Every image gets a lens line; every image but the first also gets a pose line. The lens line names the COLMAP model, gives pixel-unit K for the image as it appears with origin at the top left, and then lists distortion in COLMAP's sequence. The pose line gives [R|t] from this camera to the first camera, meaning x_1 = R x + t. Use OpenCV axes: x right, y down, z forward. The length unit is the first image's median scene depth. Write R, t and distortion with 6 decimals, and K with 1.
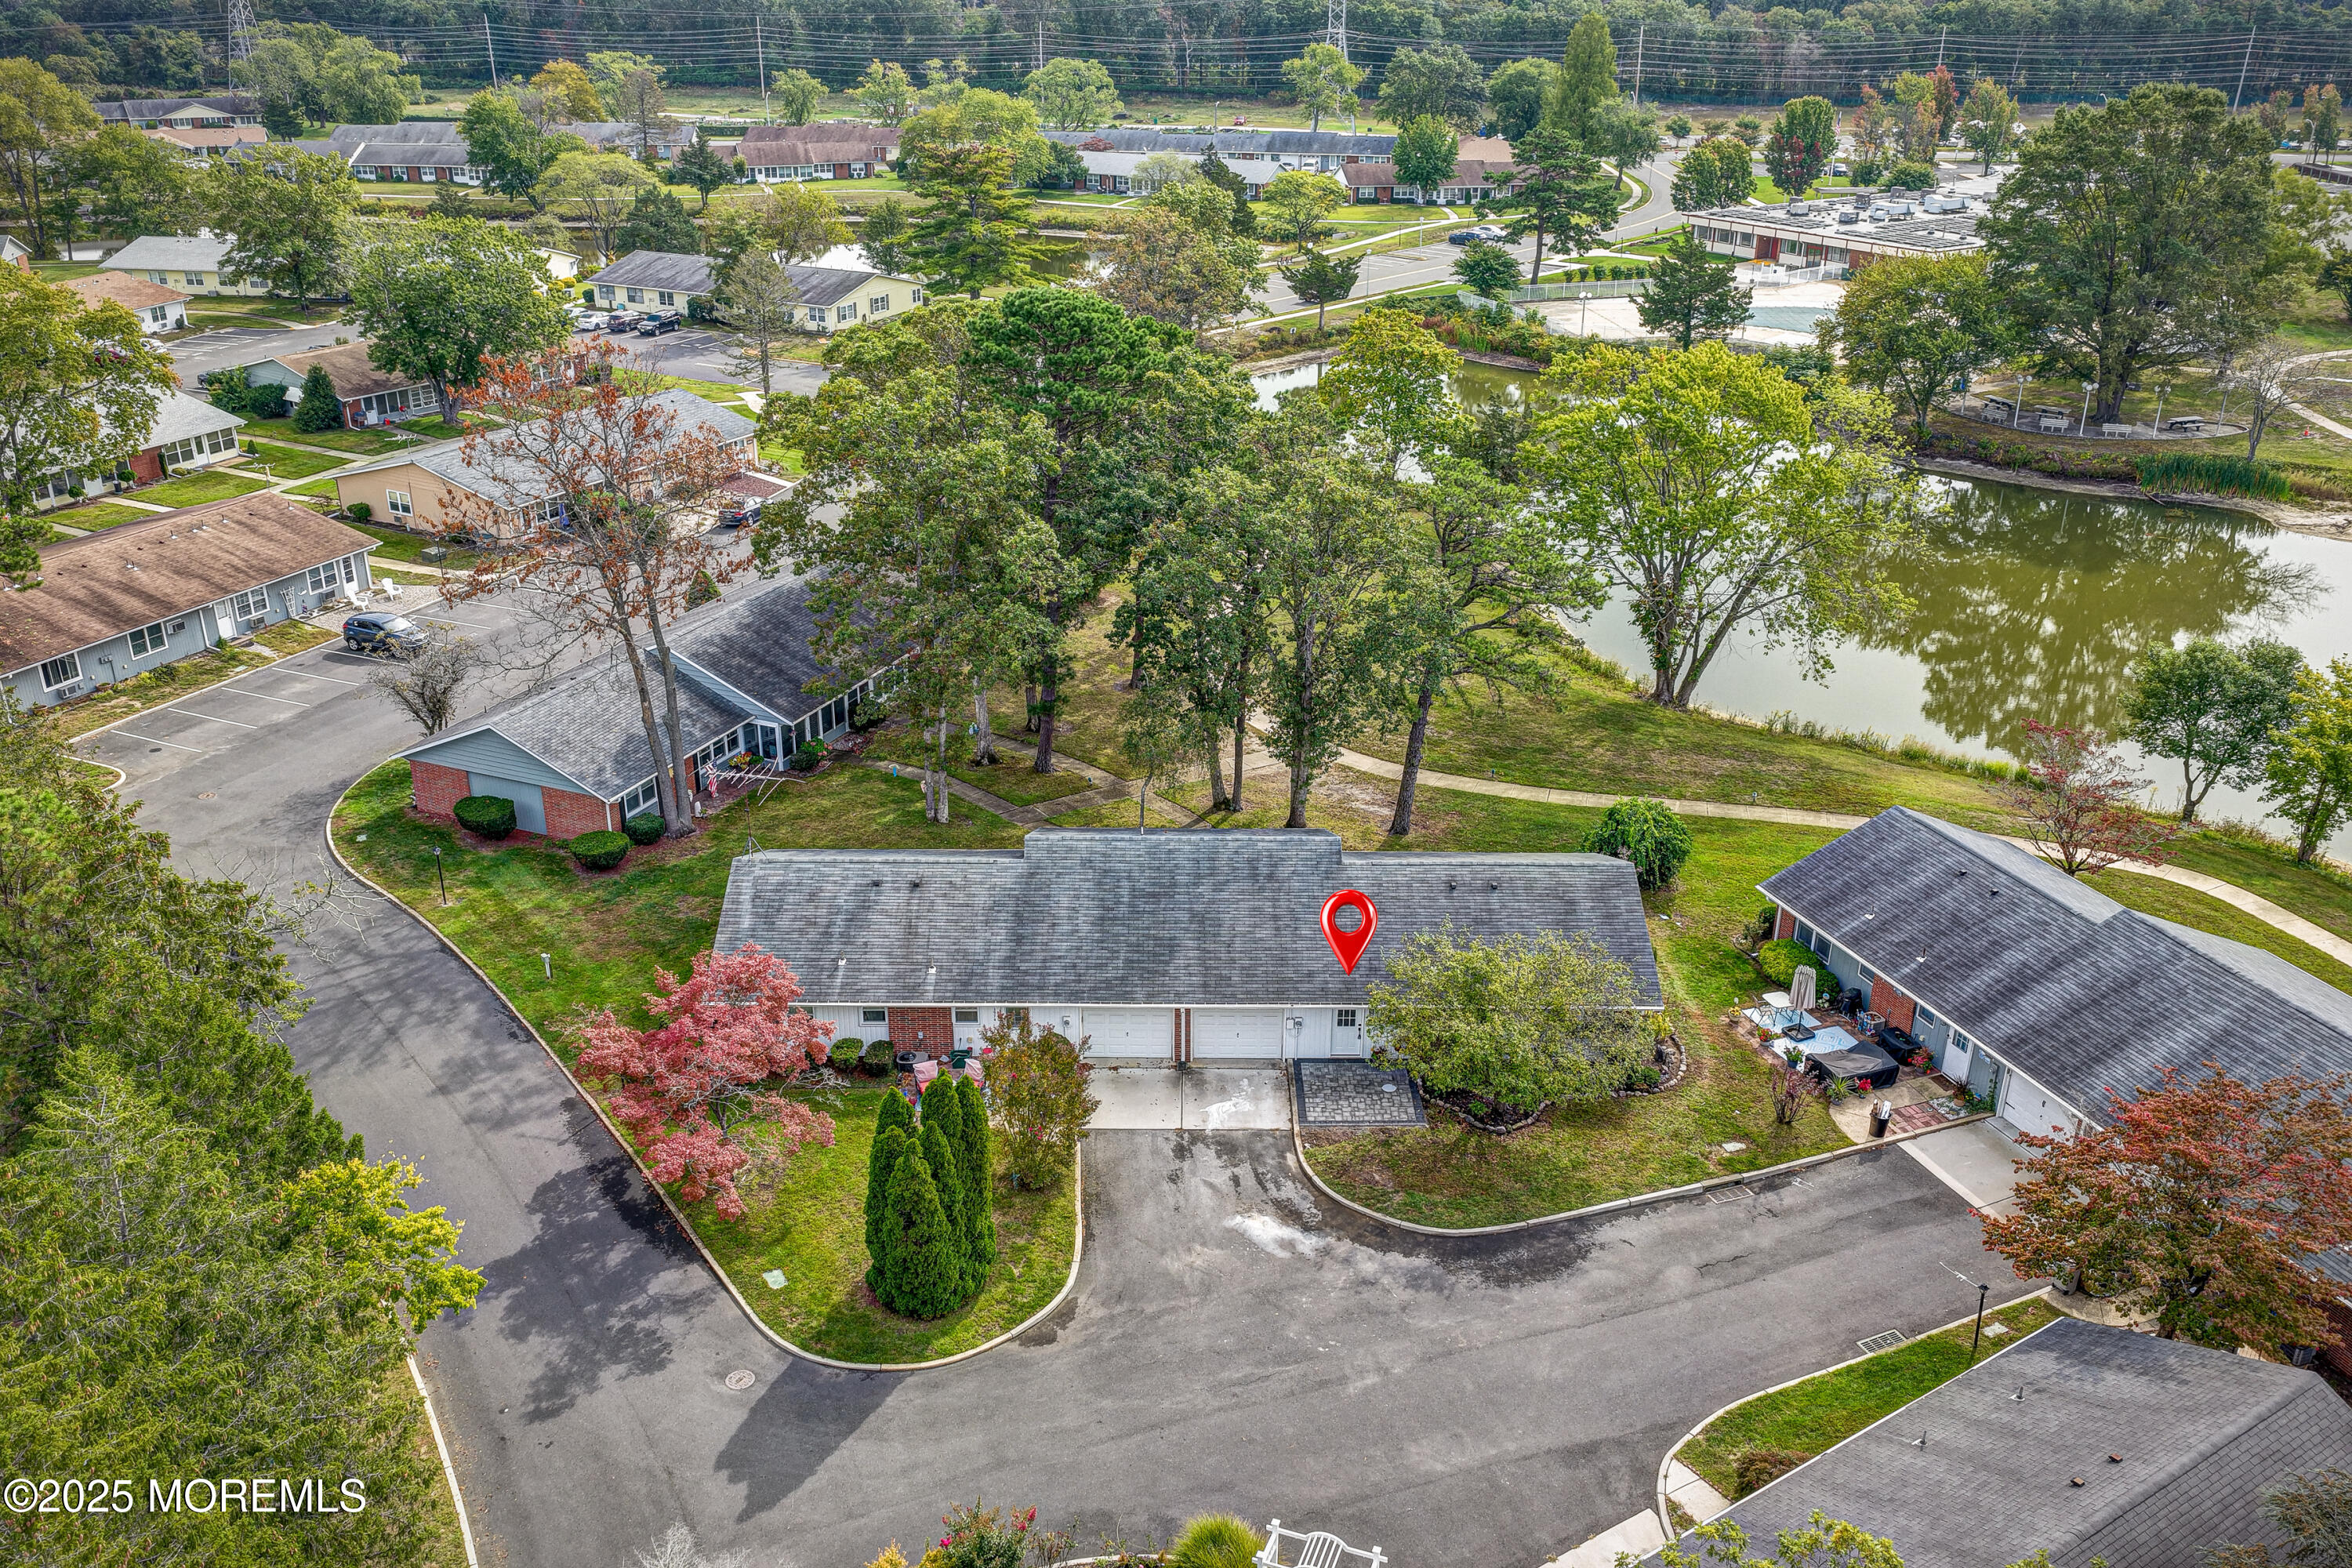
lens RADIAL K [[1955.5, 0, 1176.0], [0, 1955.5, 784.0], [0, 0, 1]] dist [-0.014605, 0.056590]
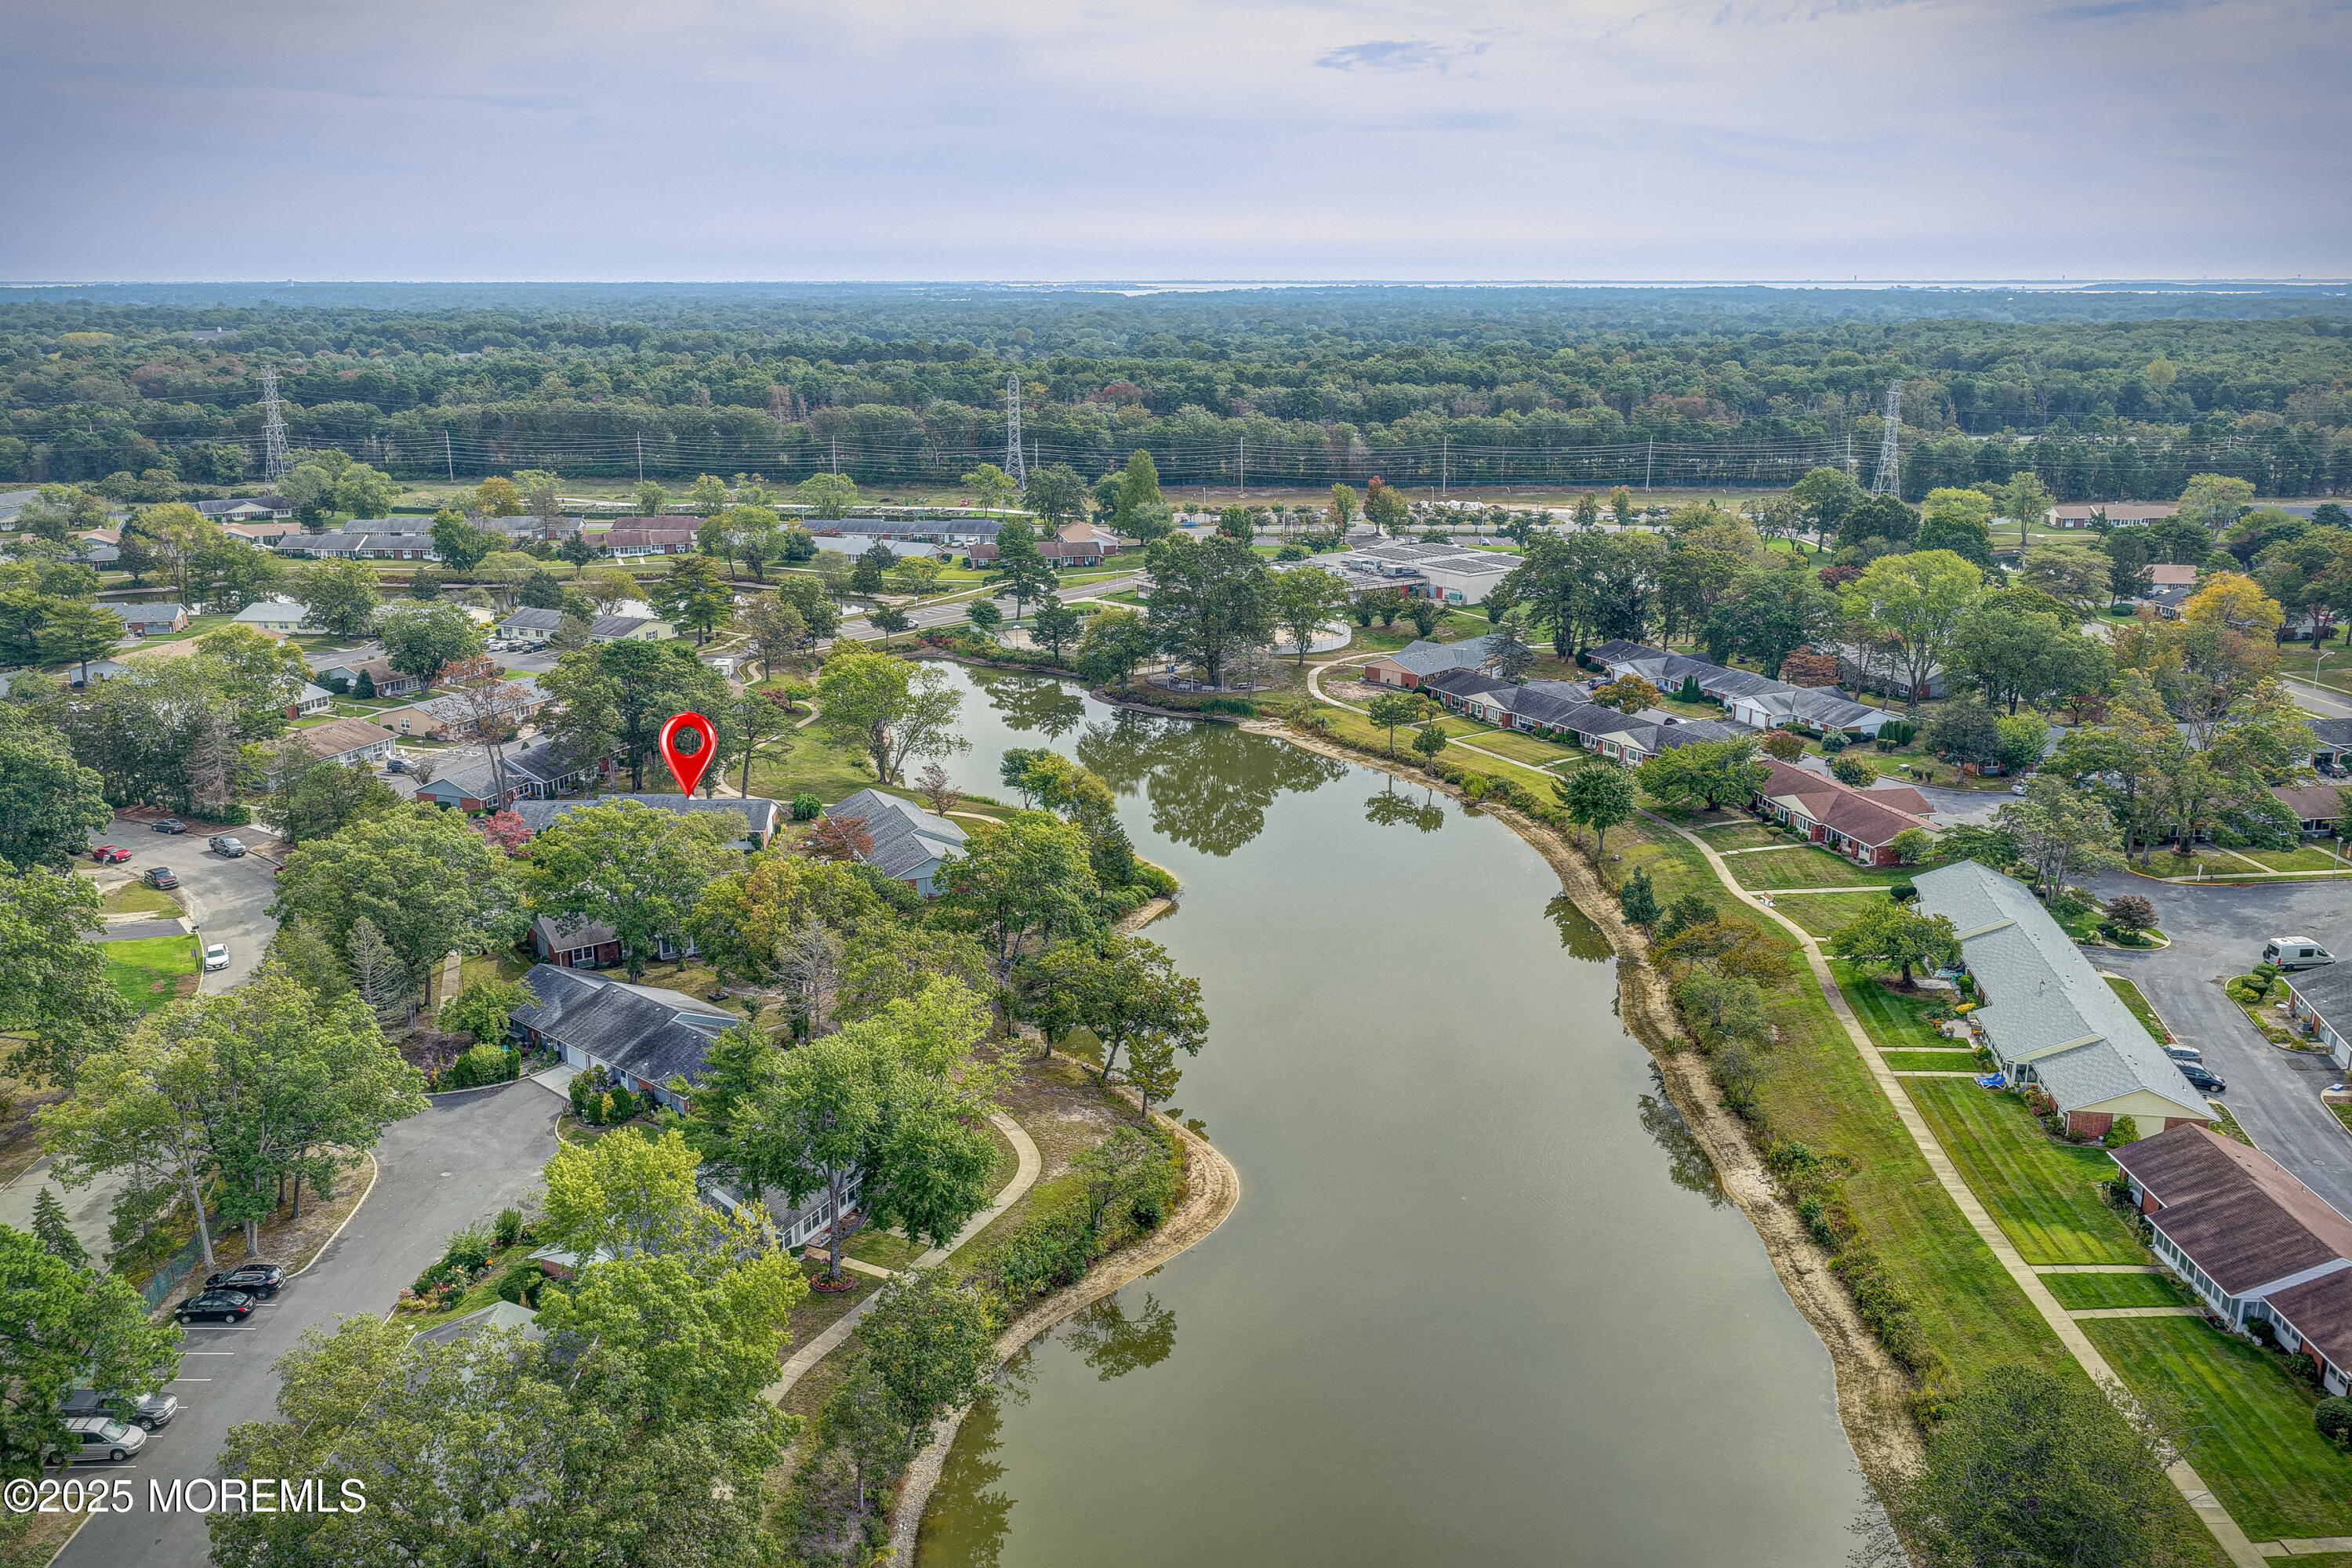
lens RADIAL K [[1955.5, 0, 1176.0], [0, 1955.5, 784.0], [0, 0, 1]] dist [-0.014605, 0.056590]
pose [[0.999424, -0.013102, 0.031311, 0.300333], [0.017722, 0.988200, -0.152140, 0.198456], [-0.028948, 0.152607, 0.987863, -0.882692]]
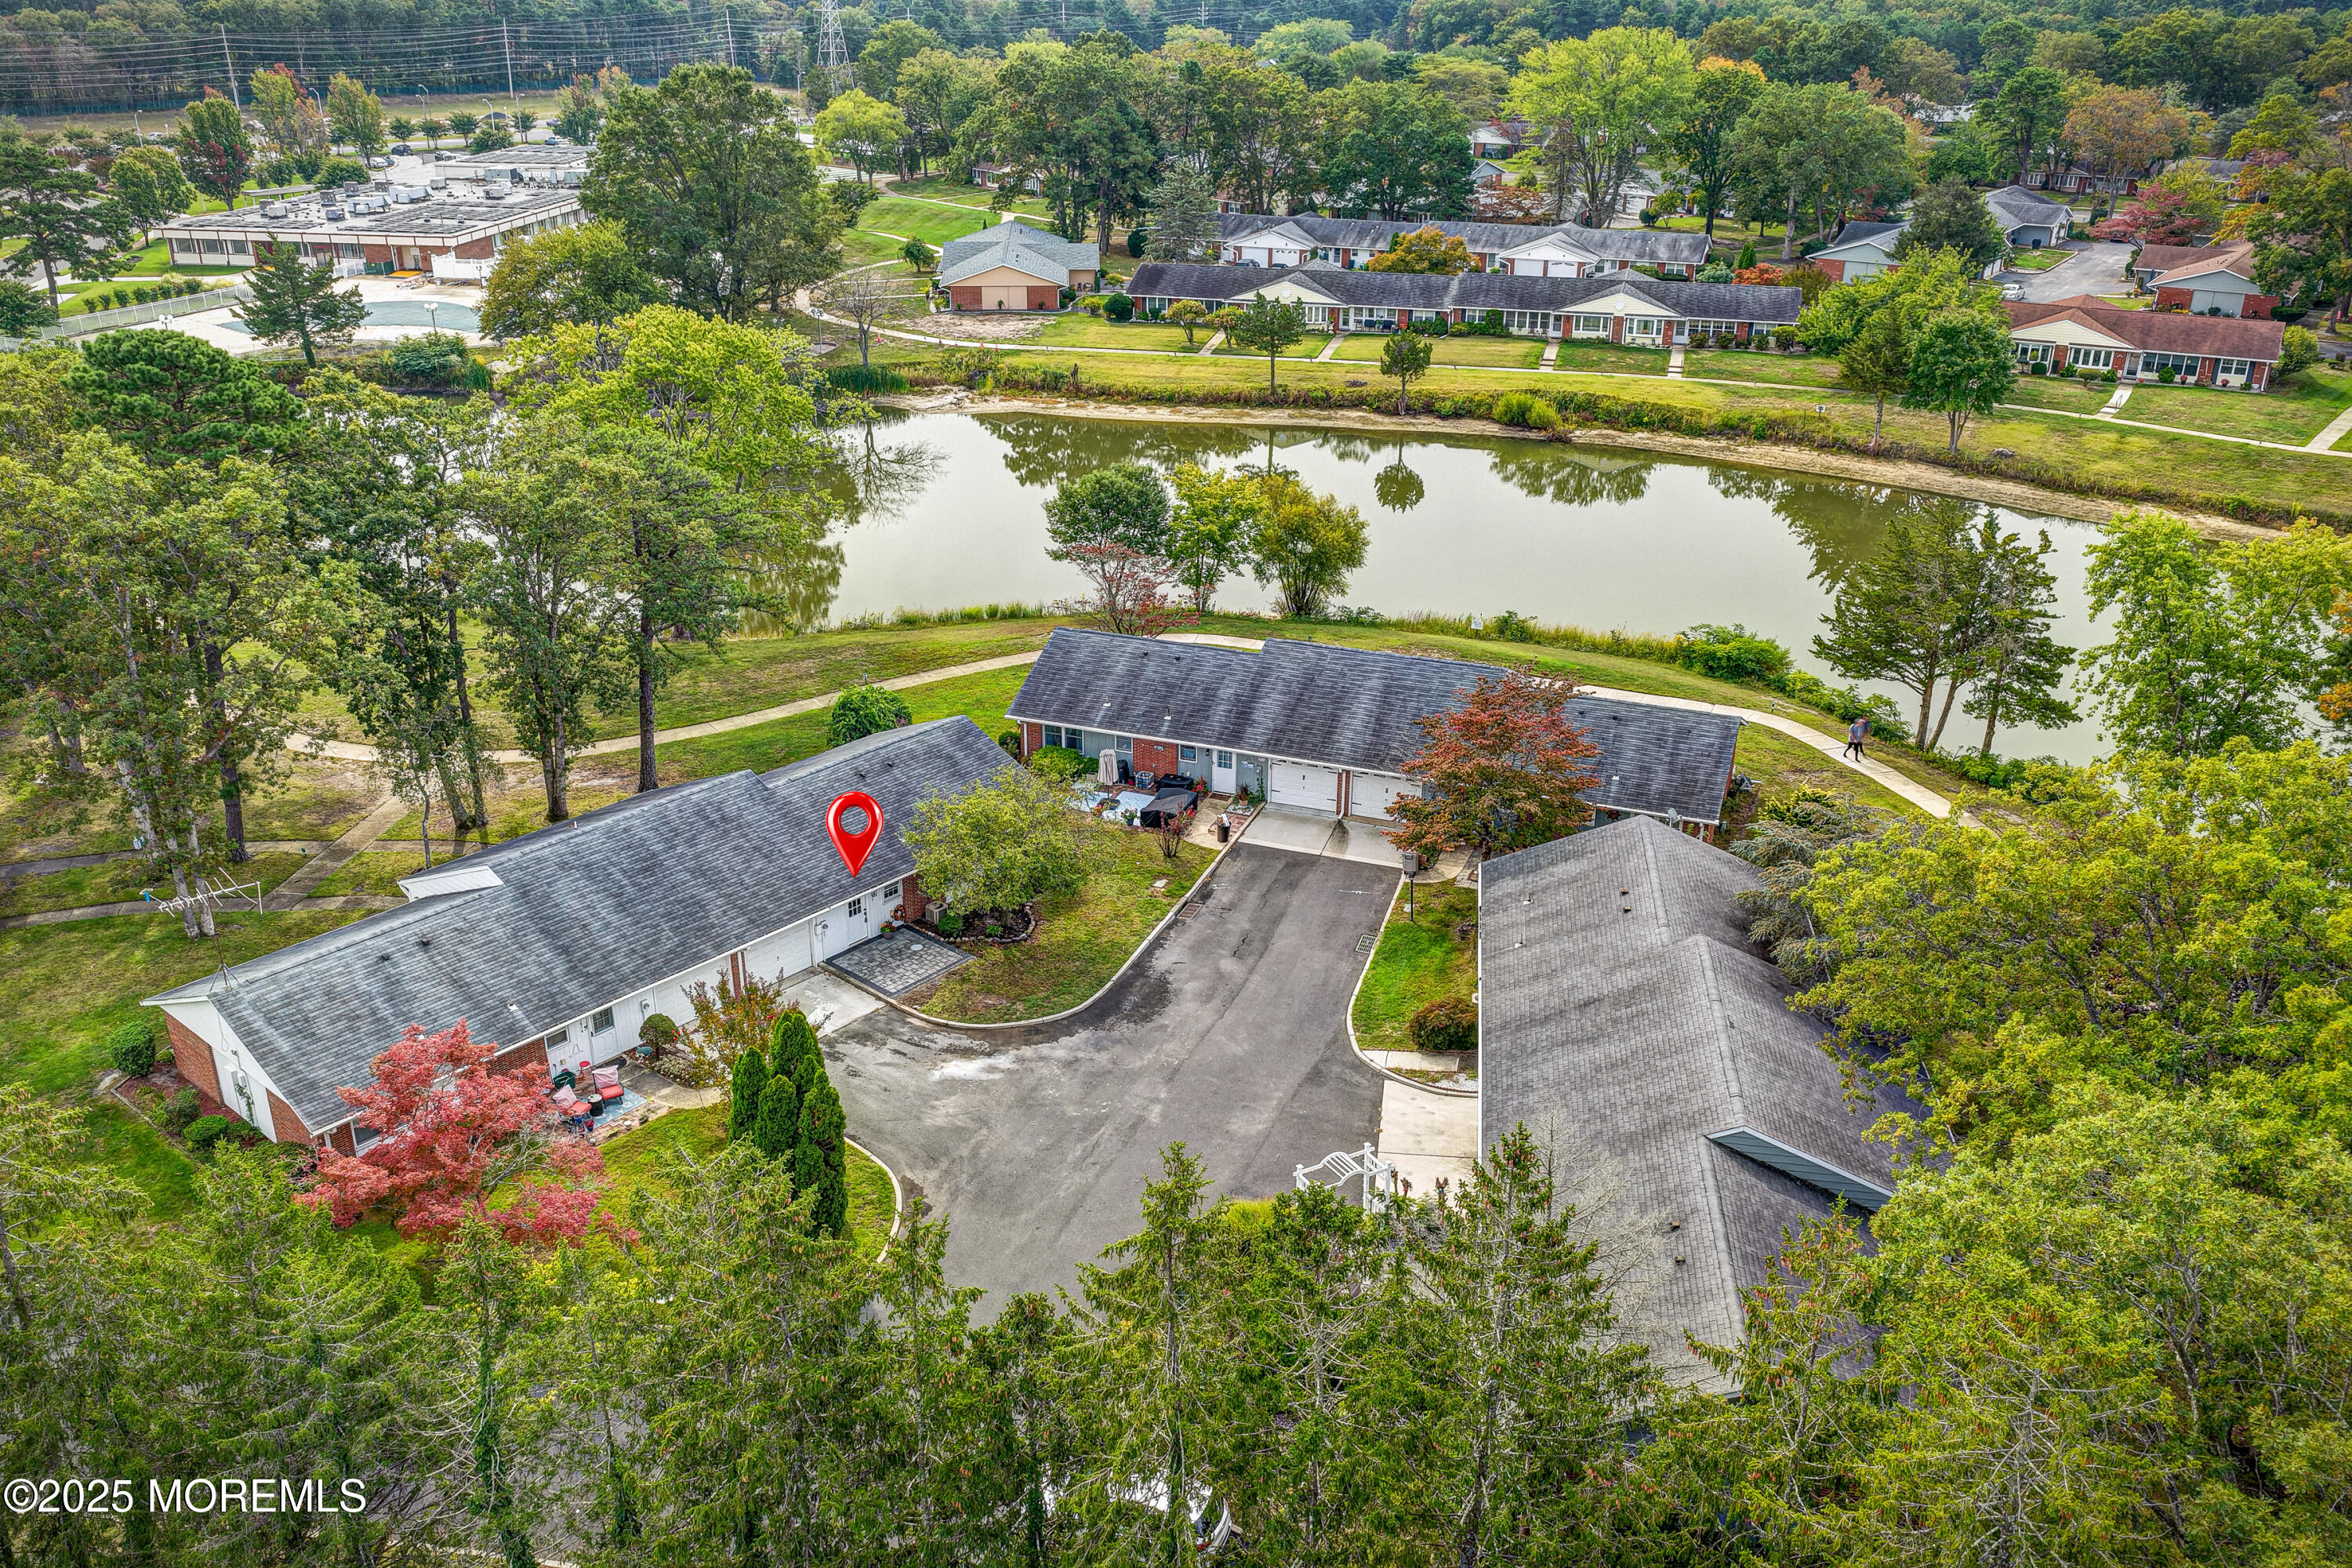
lens RADIAL K [[1955.5, 0, 1176.0], [0, 1955.5, 784.0], [0, 0, 1]] dist [-0.014605, 0.056590]
pose [[0.659687, -0.302593, 0.687932, -0.181371], [0.301743, 0.944986, 0.126306, -0.011063], [-0.688305, 0.124257, 0.714700, 0.021887]]
